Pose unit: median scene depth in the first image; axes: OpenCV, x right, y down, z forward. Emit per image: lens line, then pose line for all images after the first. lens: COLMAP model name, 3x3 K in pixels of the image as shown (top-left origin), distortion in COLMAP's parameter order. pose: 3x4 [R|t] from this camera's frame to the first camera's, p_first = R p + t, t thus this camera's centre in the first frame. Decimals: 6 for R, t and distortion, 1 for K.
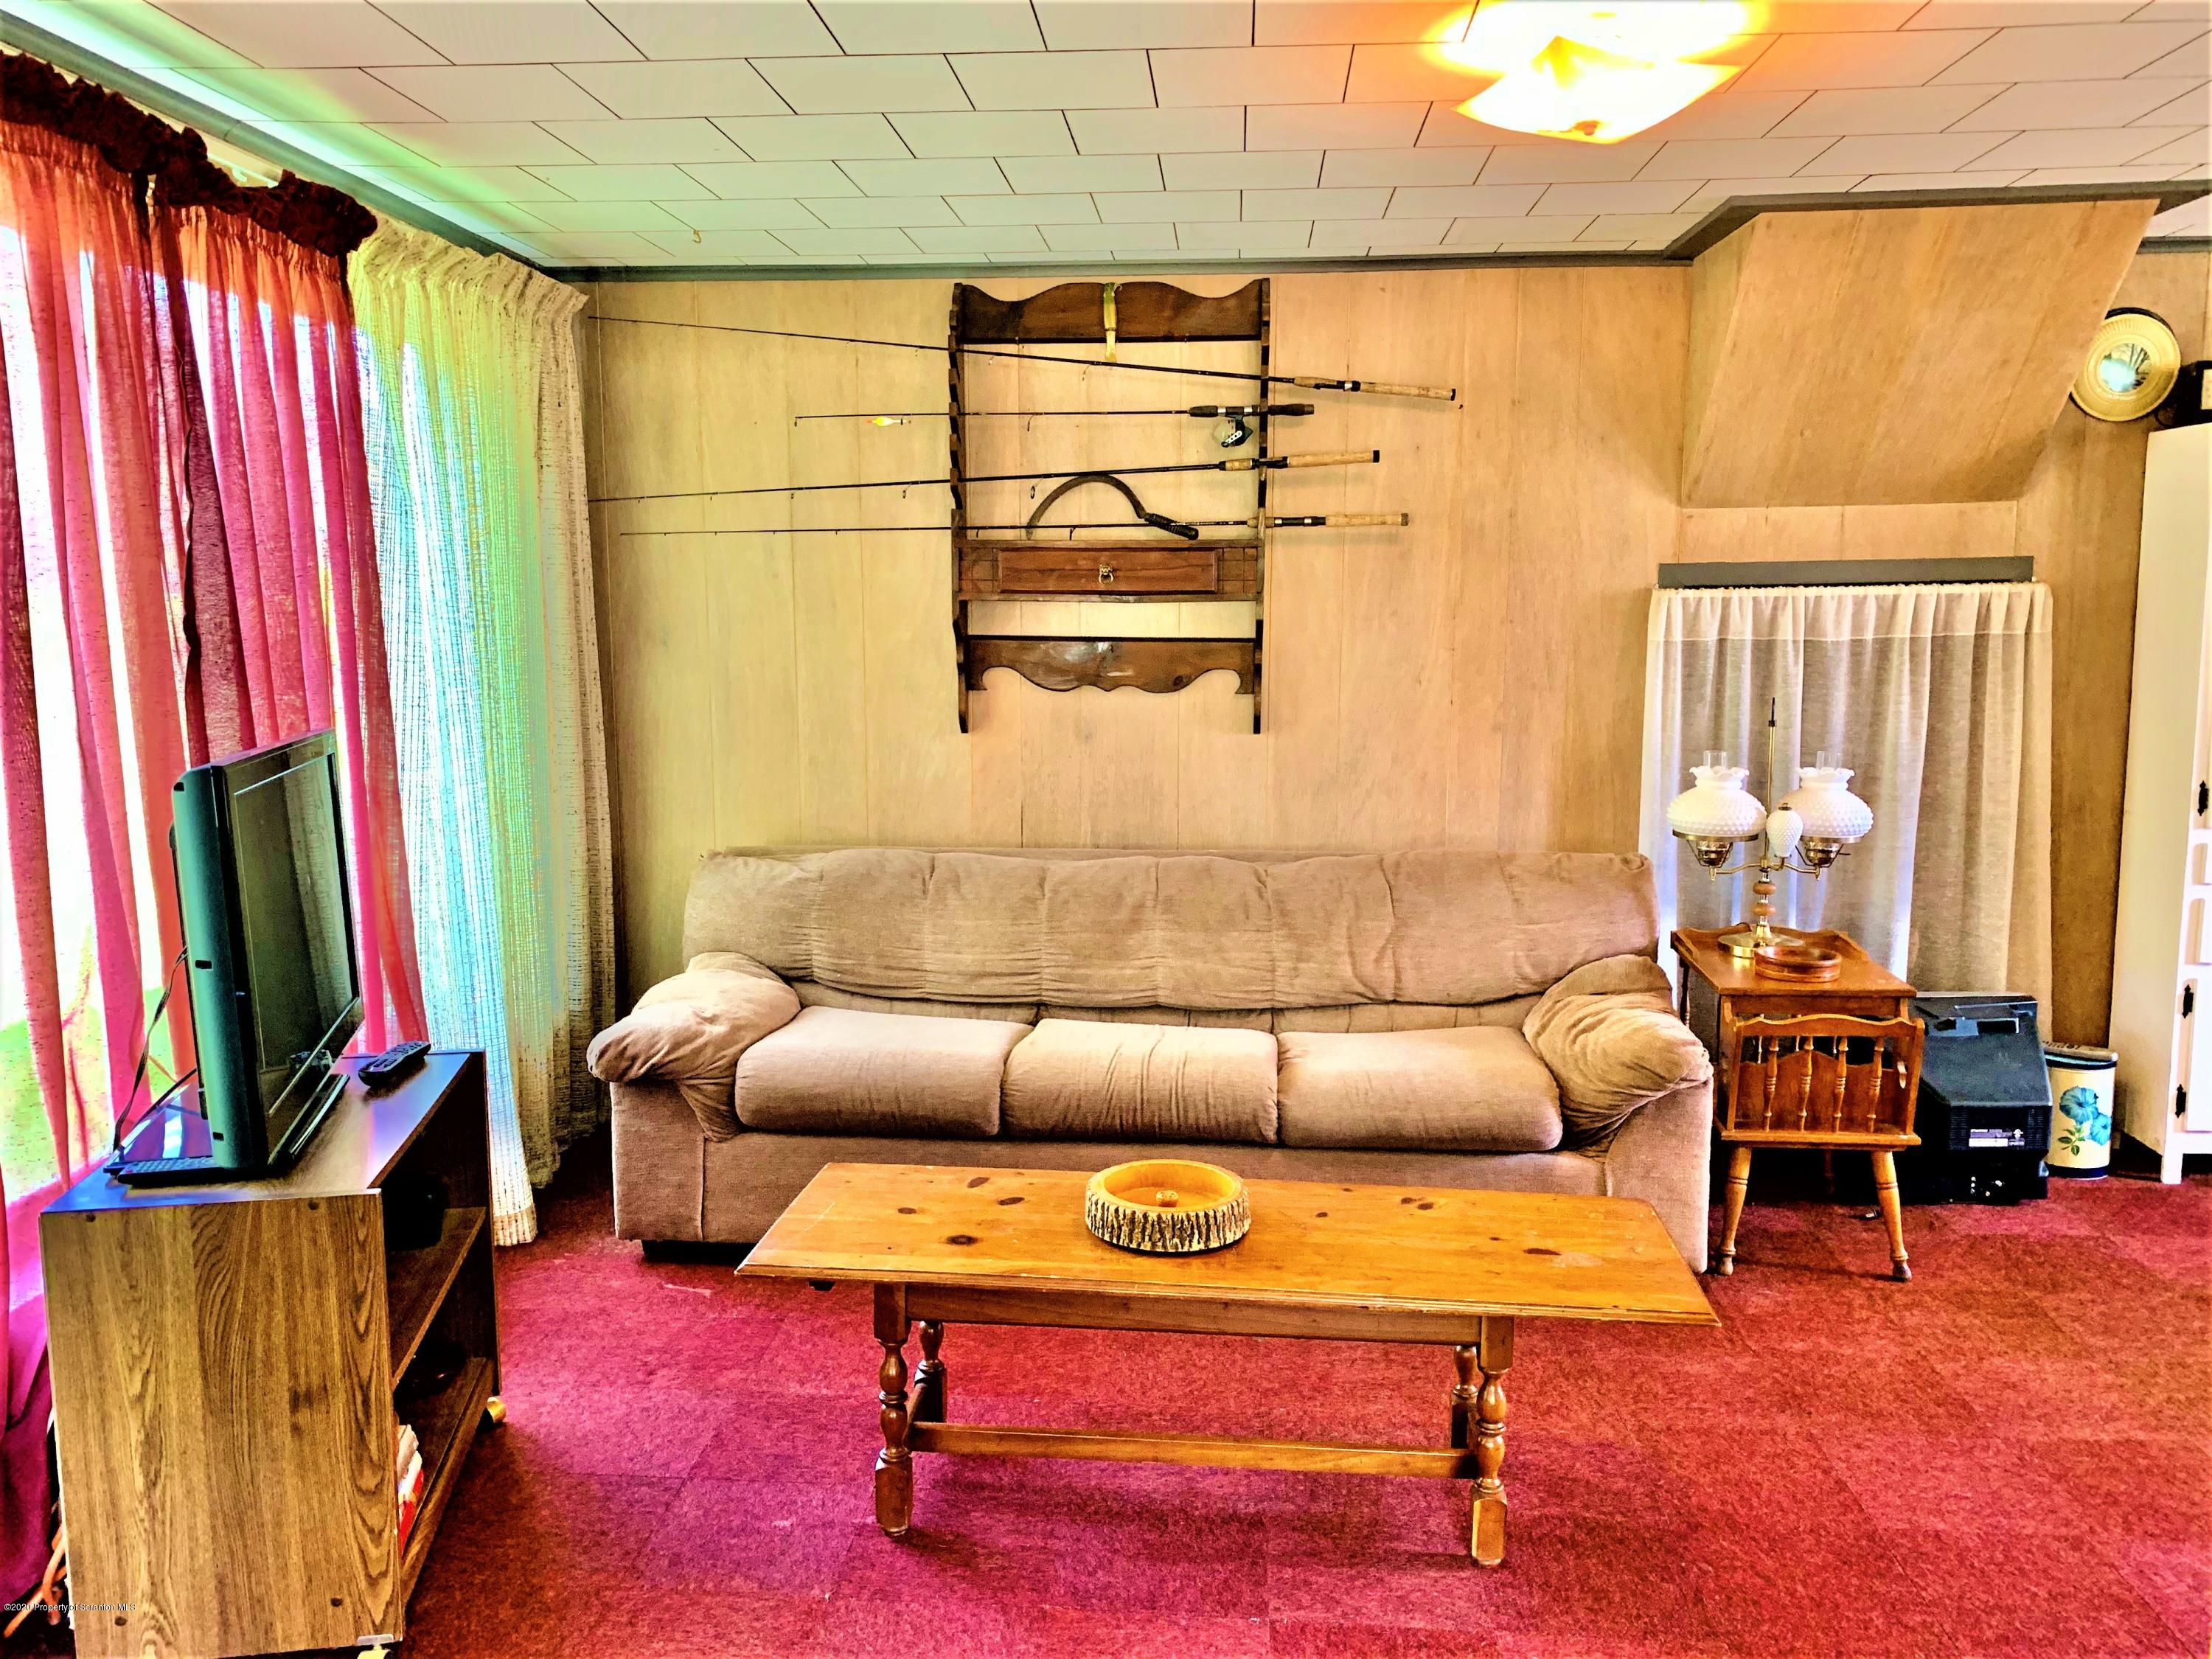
lens RADIAL K [[1716.7, 0, 1105.4], [0, 1716.7, 832.9], [0, 0, 1]] dist [0.004973, -0.002036]
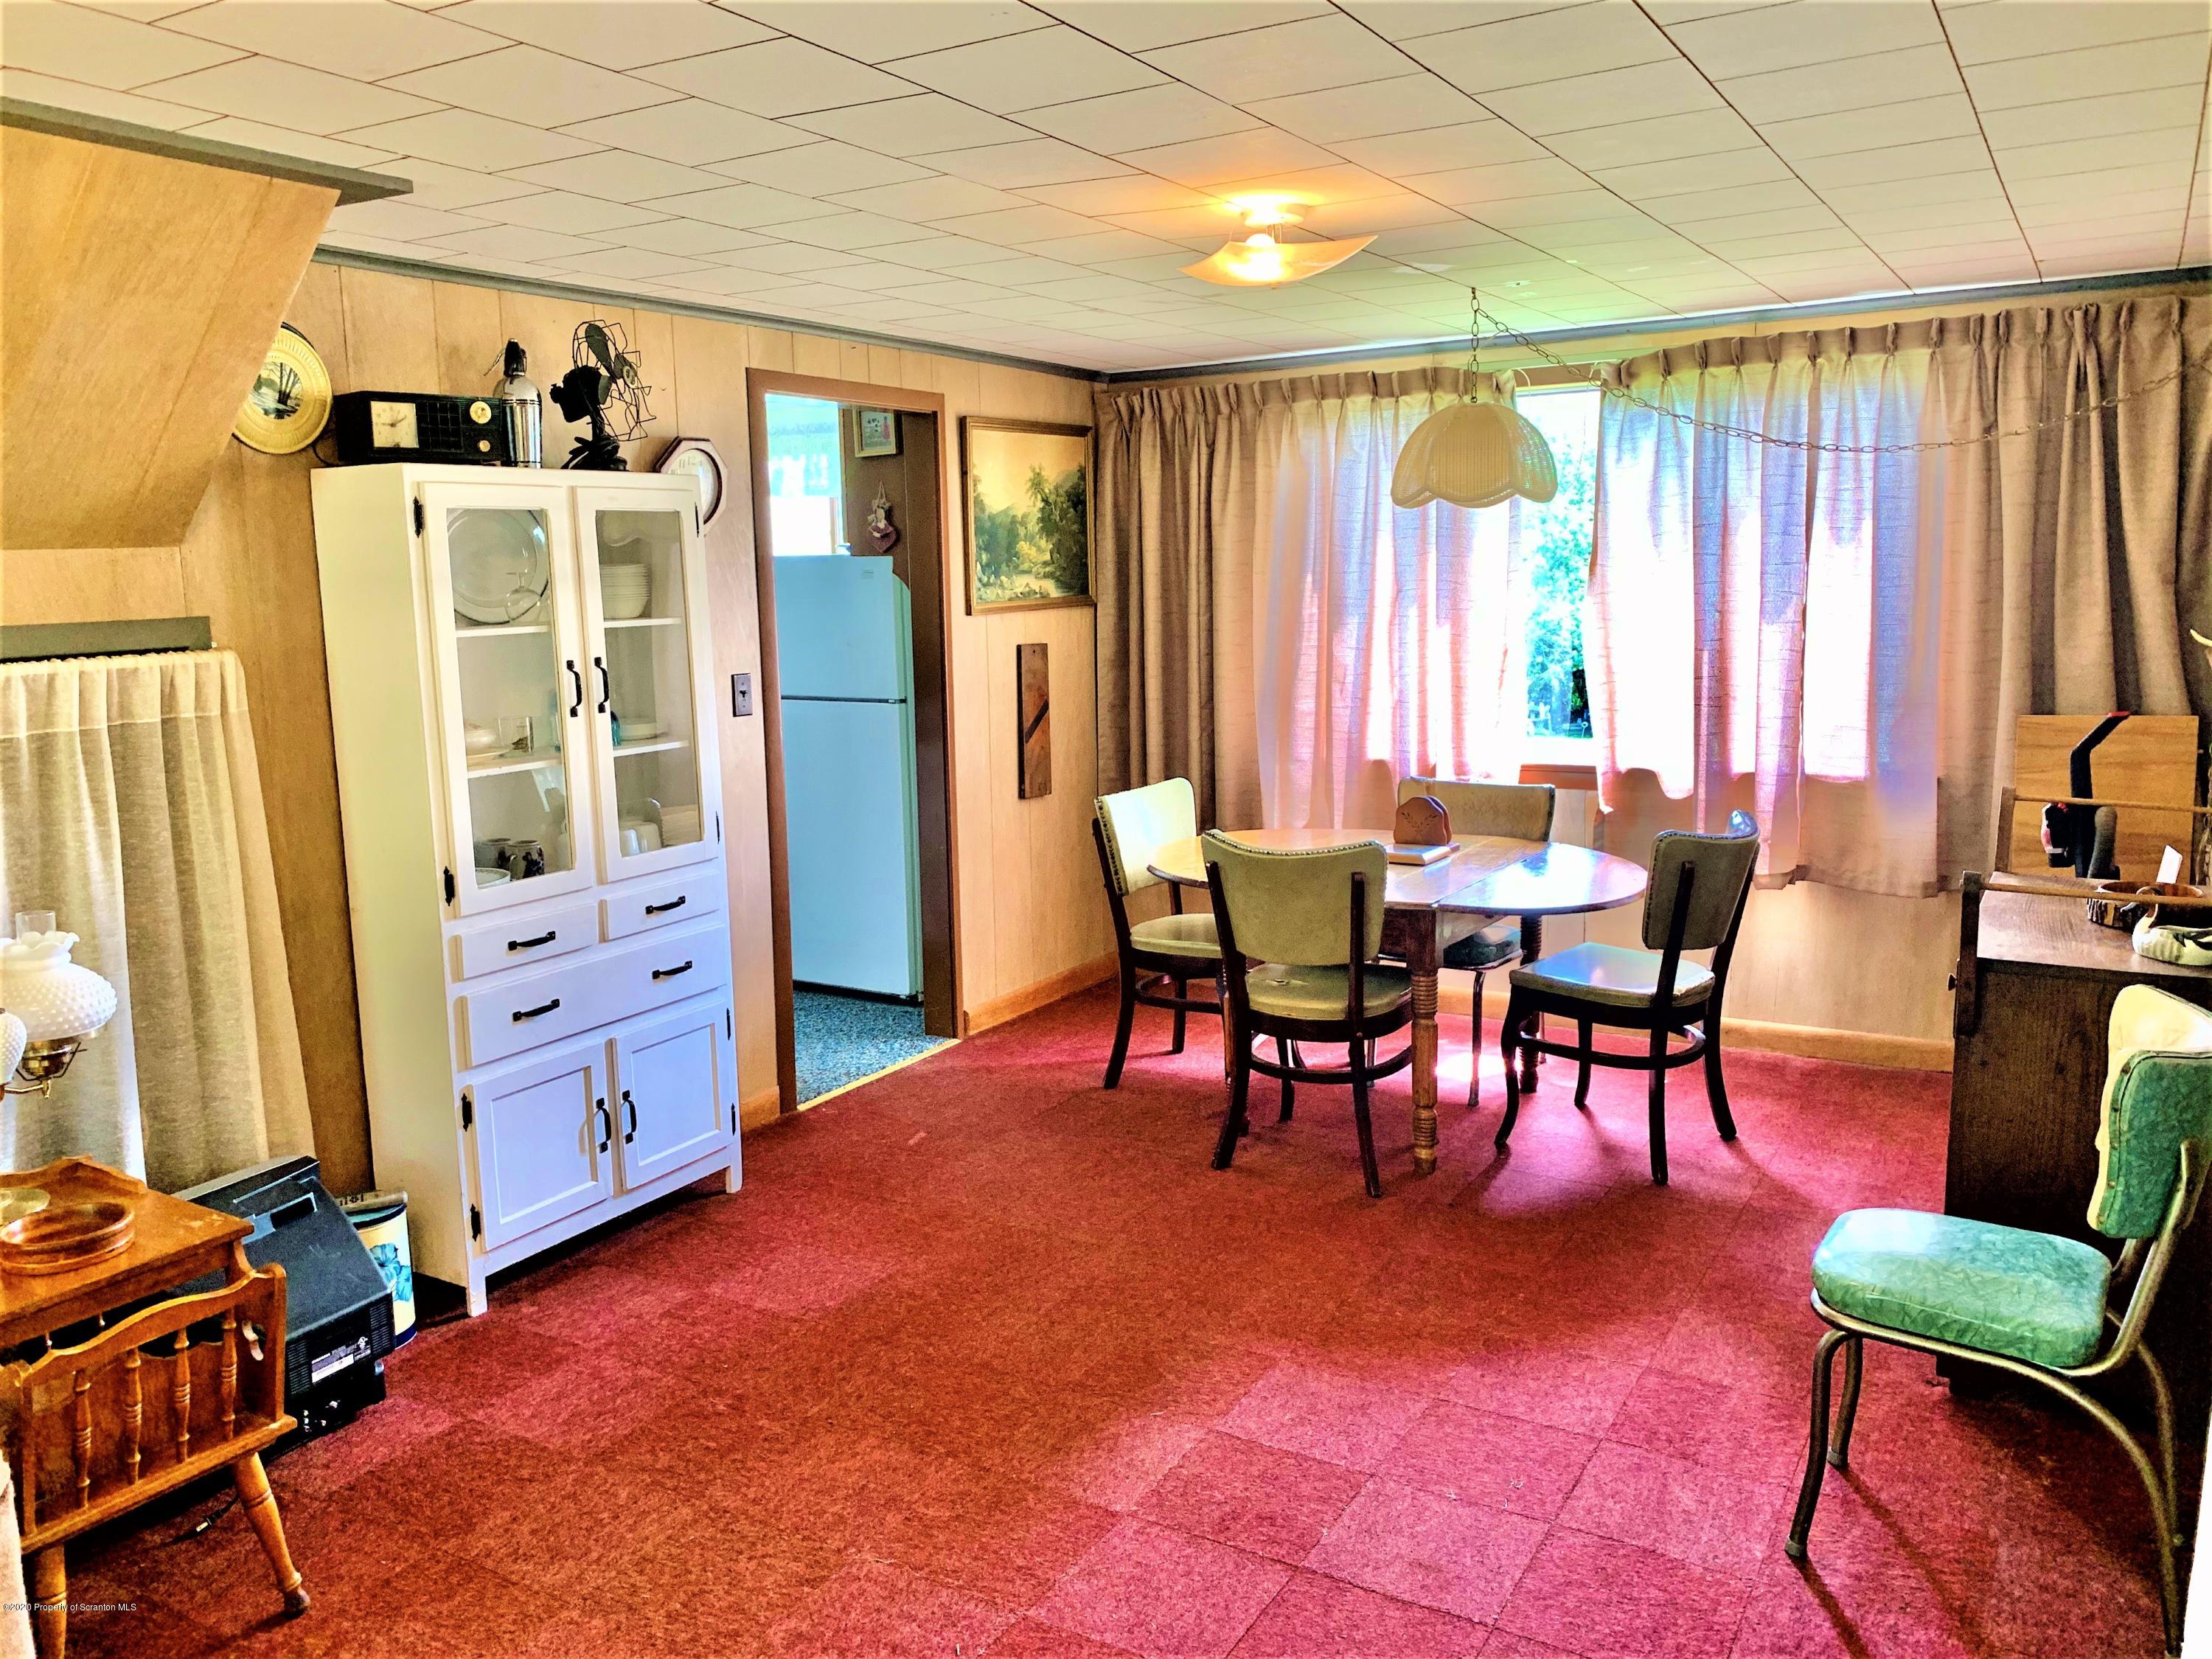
lens RADIAL K [[1716.7, 0, 1105.9], [0, 1716.7, 820.3], [0, 0, 1]] dist [0.004973, -0.002036]
pose [[0.444902, -0.128450, 0.886320, 0.007199], [0.140670, 0.987399, 0.072487, -0.067846], [-0.884463, 0.092429, 0.457365, 0.281147]]
